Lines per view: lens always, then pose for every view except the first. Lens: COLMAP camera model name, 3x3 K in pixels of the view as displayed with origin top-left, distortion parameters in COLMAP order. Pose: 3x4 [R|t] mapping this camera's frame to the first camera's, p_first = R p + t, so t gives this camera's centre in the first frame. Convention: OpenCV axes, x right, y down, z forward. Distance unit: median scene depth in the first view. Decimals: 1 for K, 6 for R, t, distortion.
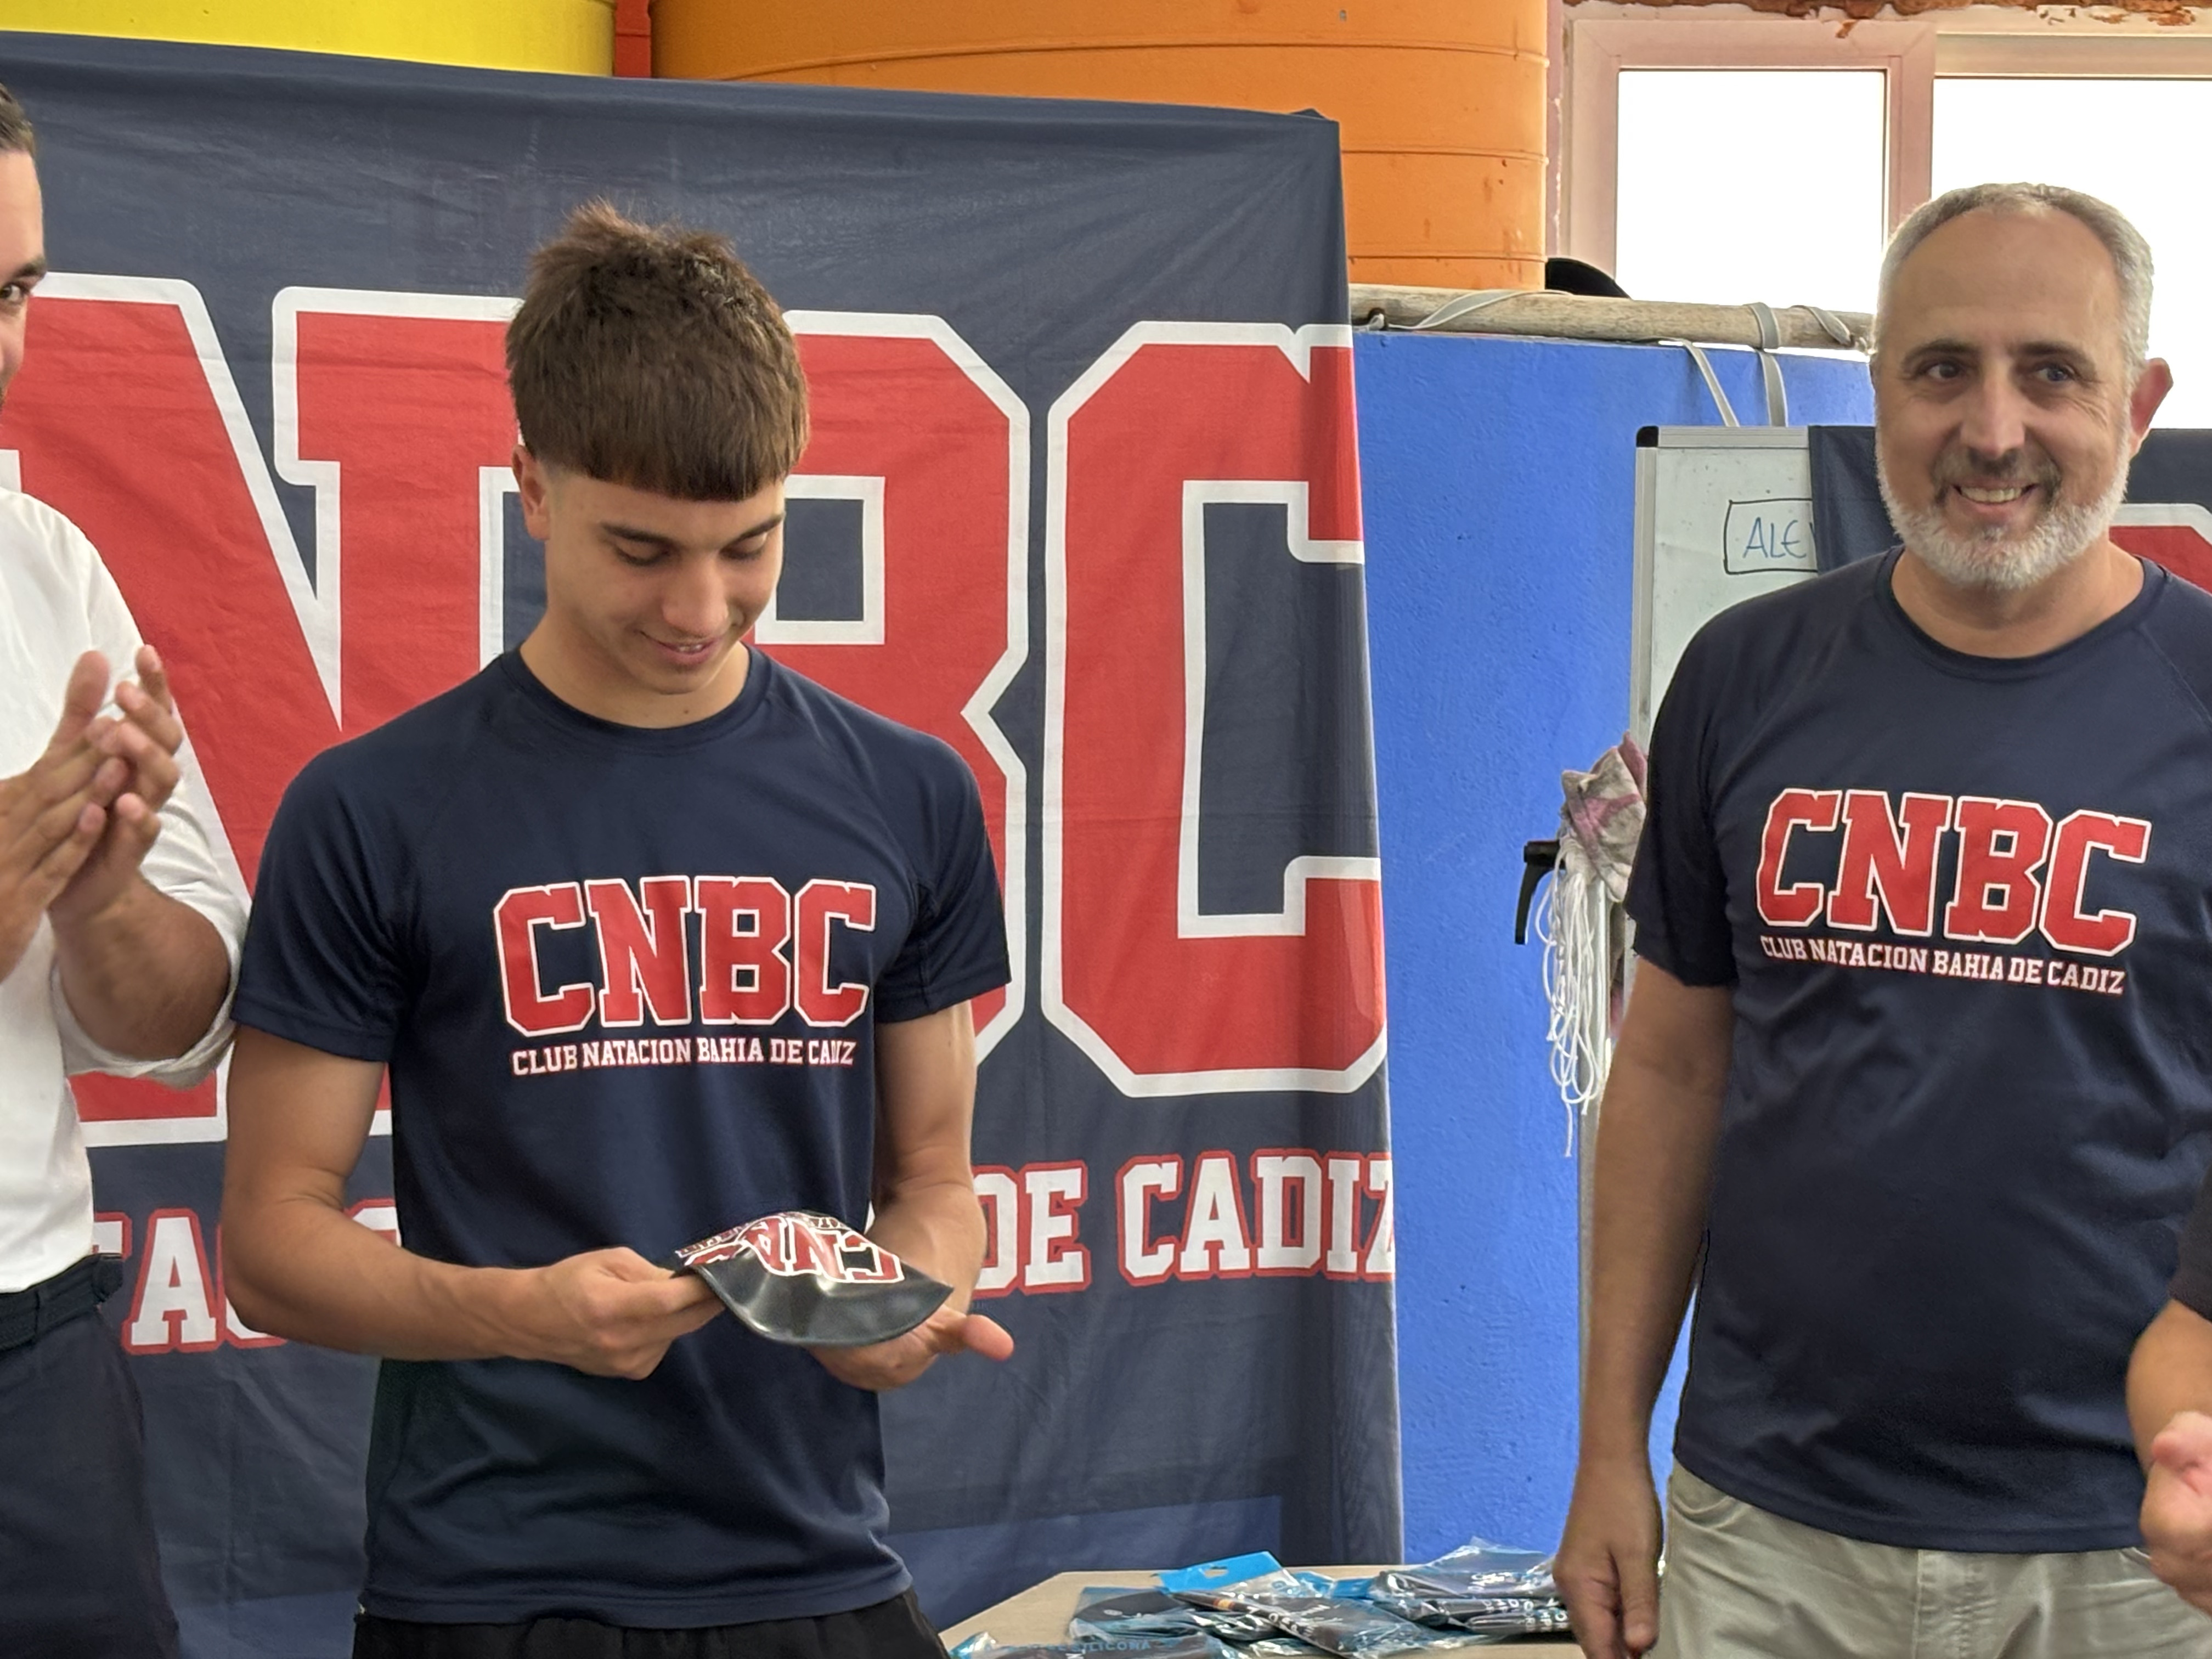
lens RADIAL K [[4970.4, 0, 1059.0], [0, 4970.4, 827.4], [0, 0, 1]] dist [0.346137, -1.319801]
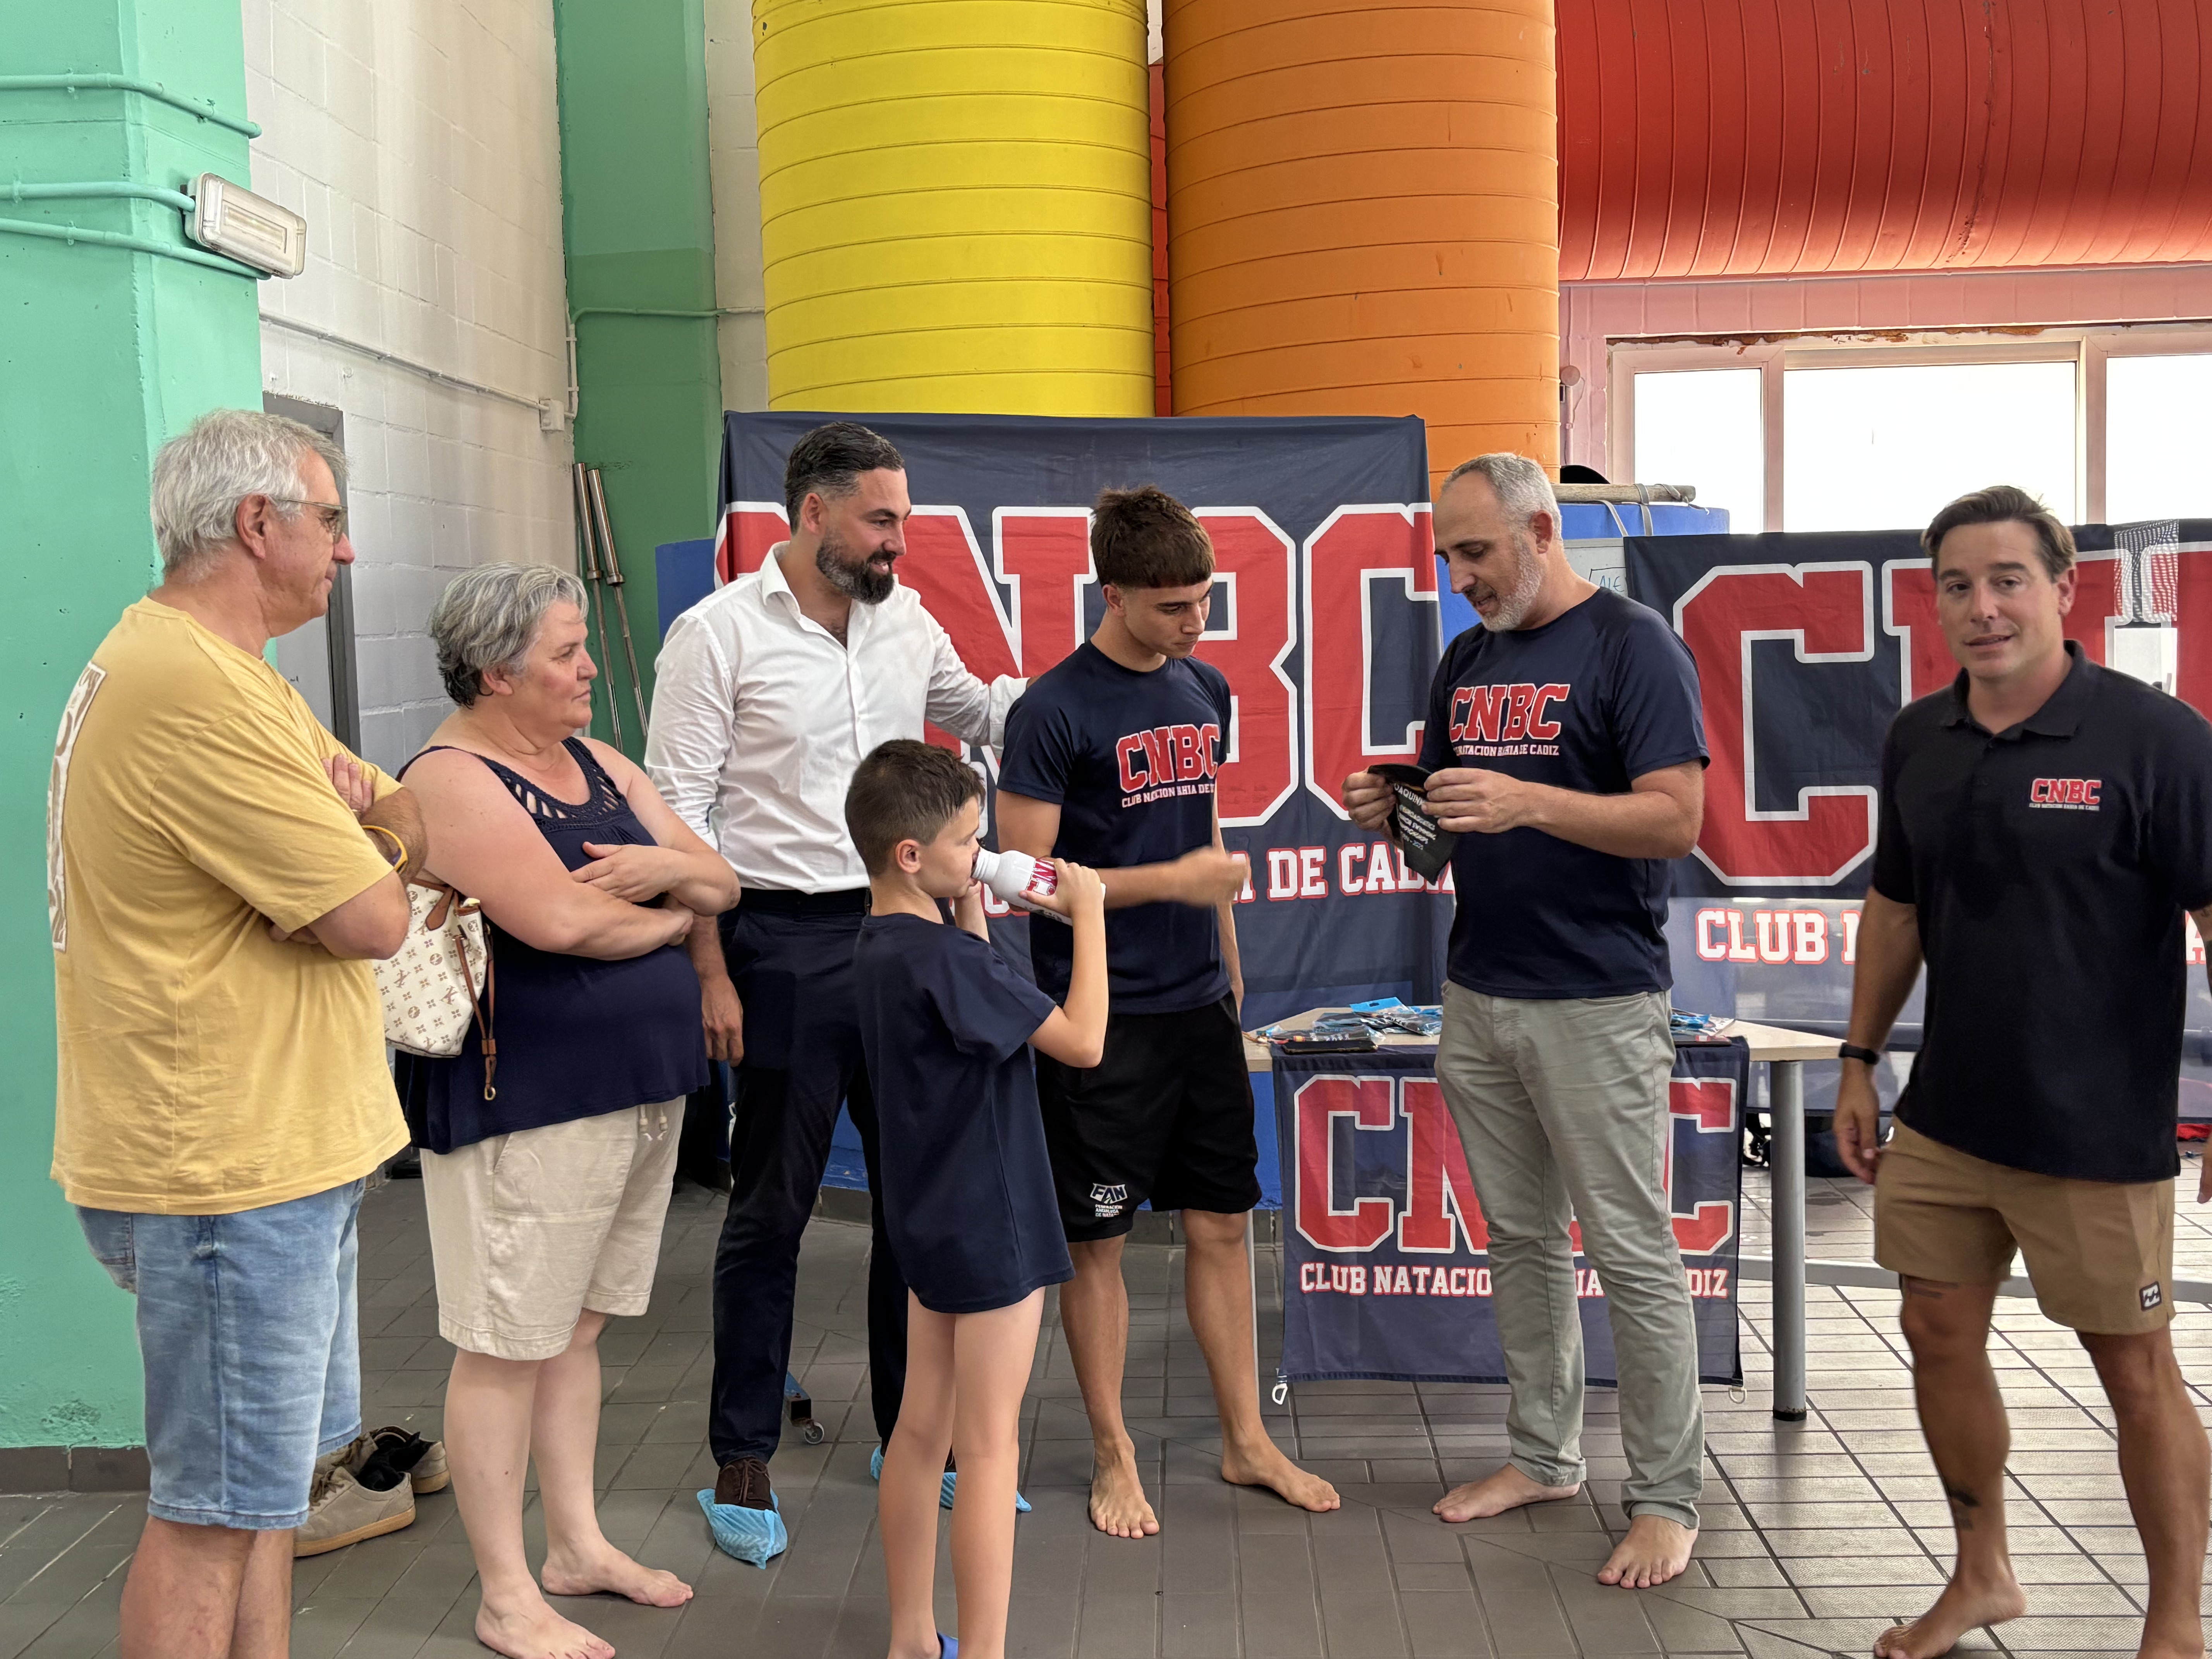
lens RADIAL K [[2468.2, 0, 1106.0], [0, 2468.2, 829.5], [0, 0, 1]] dist [0.285325, -0.889143]
pose [[0.989298, -0.018278, -0.144761, 0.076391], [0.022742, 0.999314, 0.029243, 0.020408], [0.144127, -0.032222, 0.989034, -0.238090]]
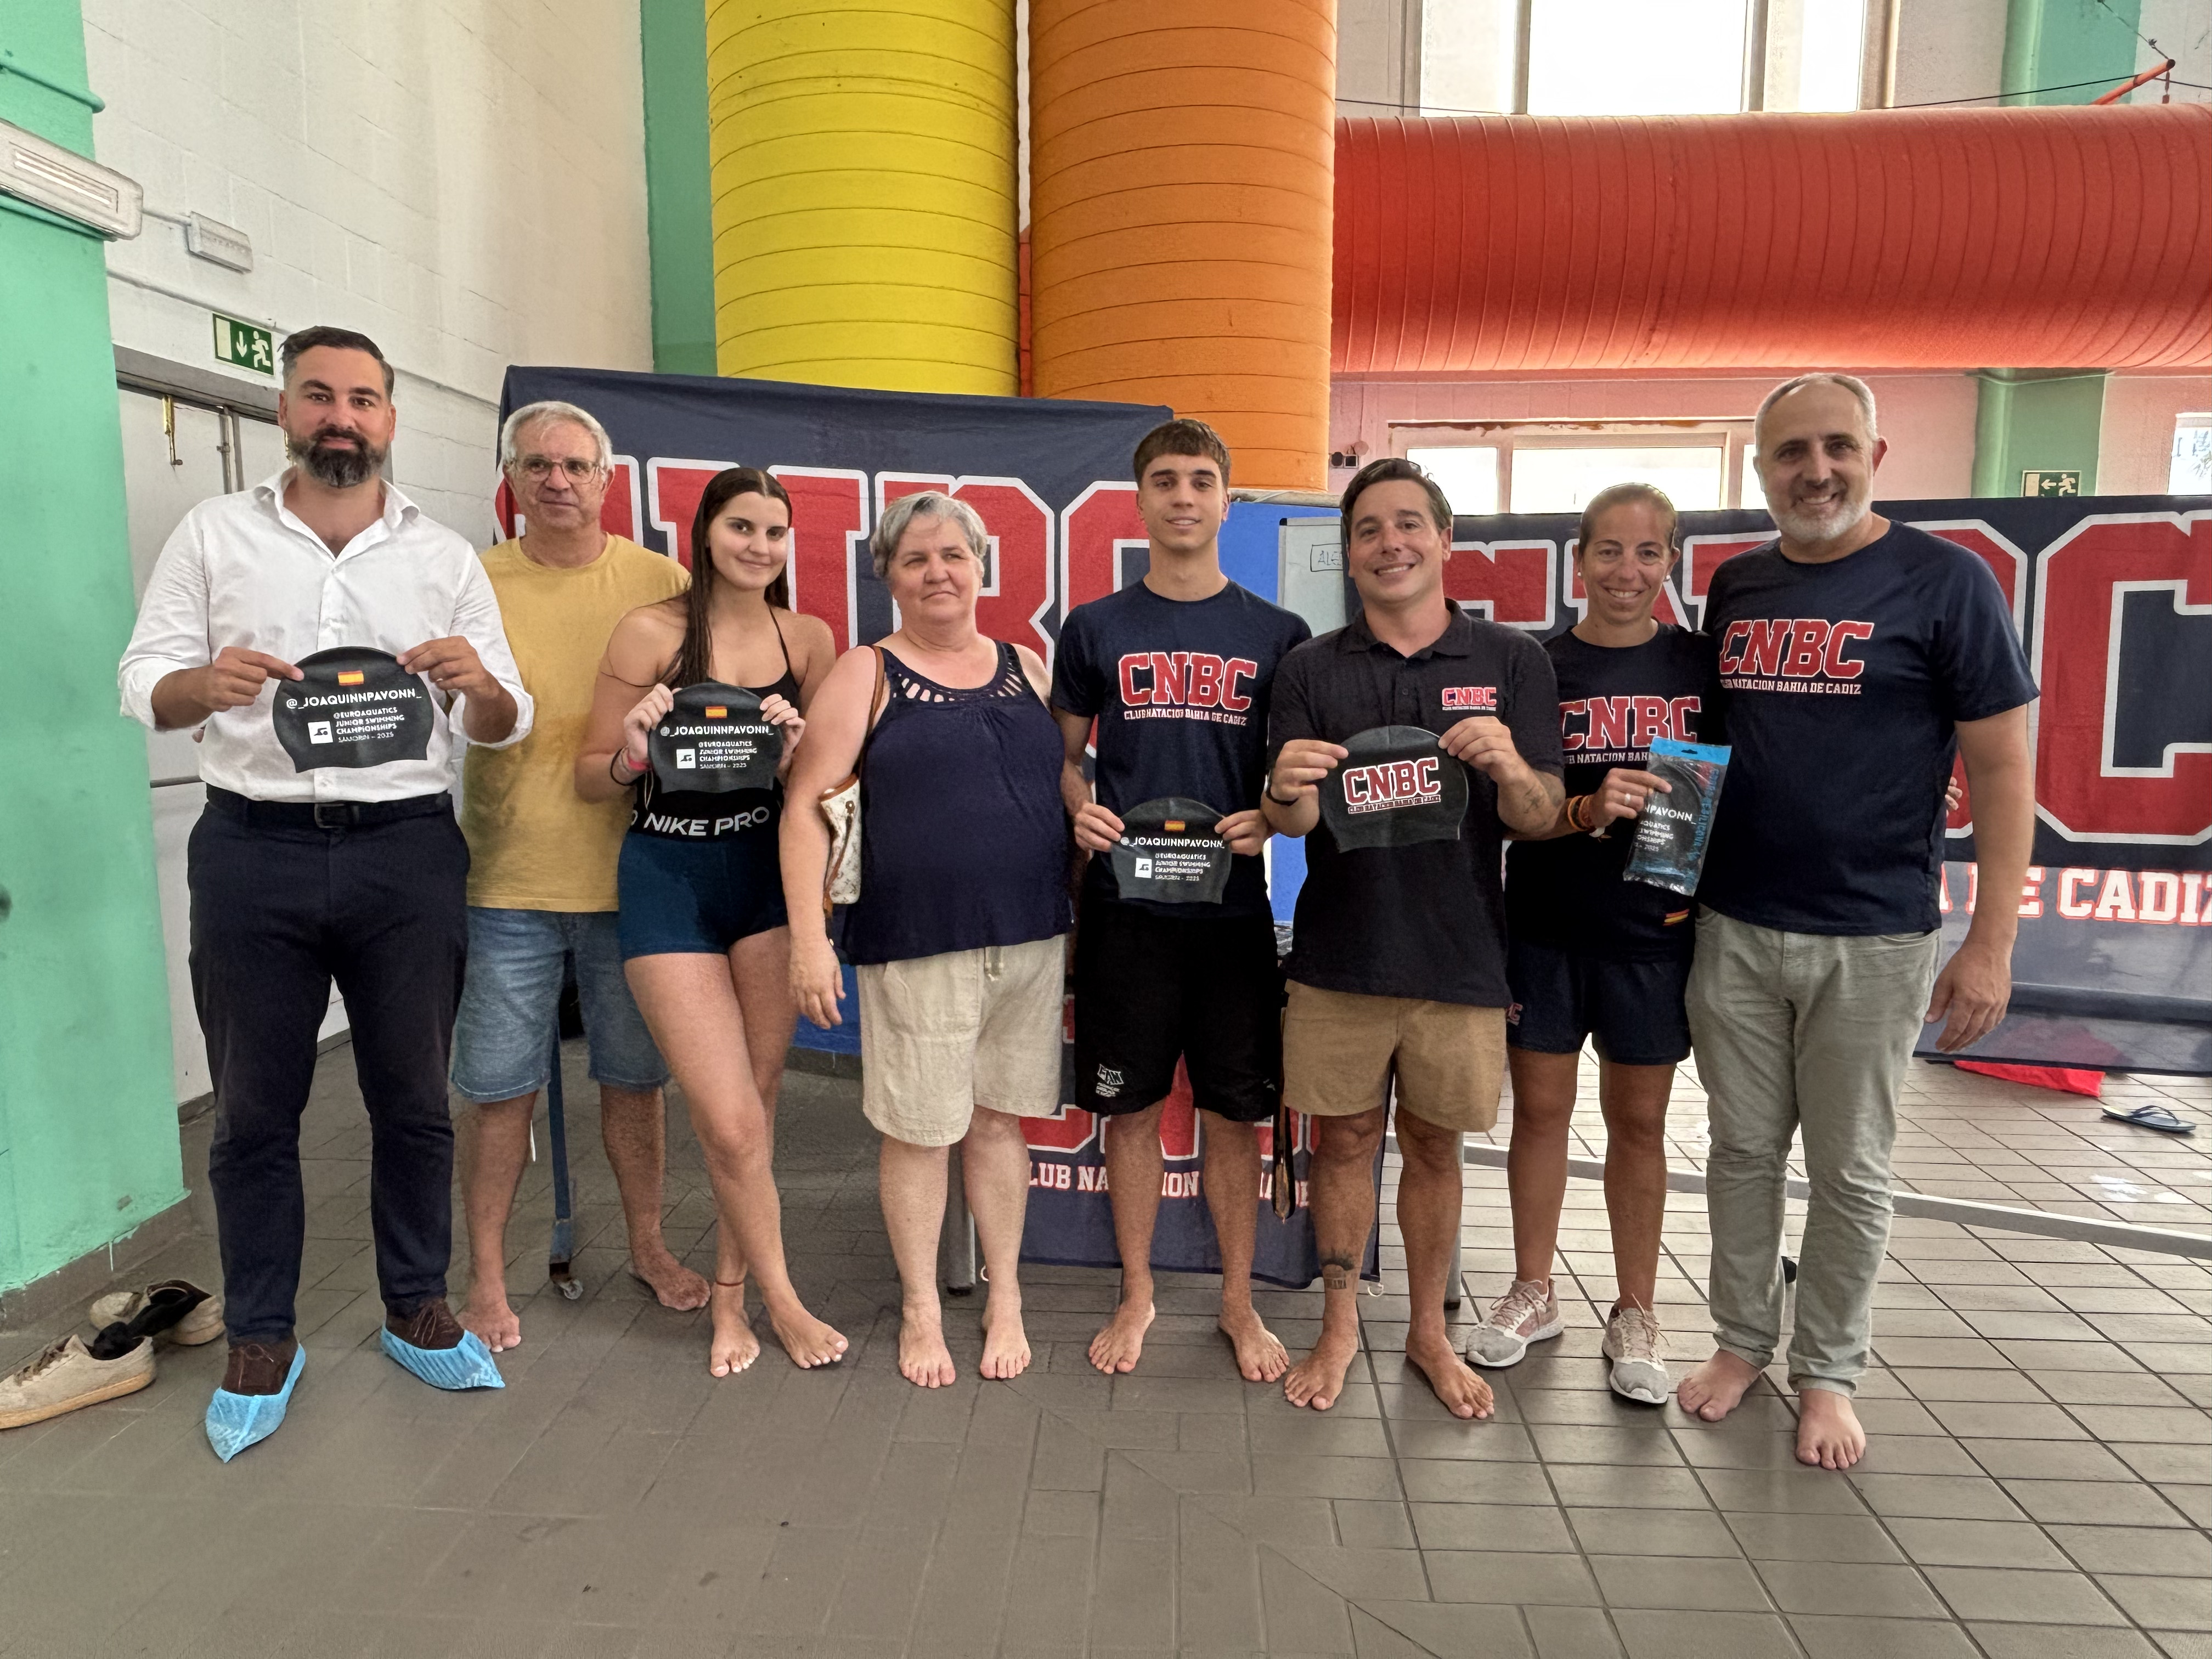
lens RADIAL K [[1365.9, 0, 1112.9], [0, 1365.9, 825.8], [0, 0, 1]] dist [0.090632, -0.125999]
pose [[0.985135, 0.017810, -0.170856, 0.161438], [-0.004724, 0.997044, 0.076690, 0.032890], [0.171717, -0.074743, 0.982307, 0.228217]]
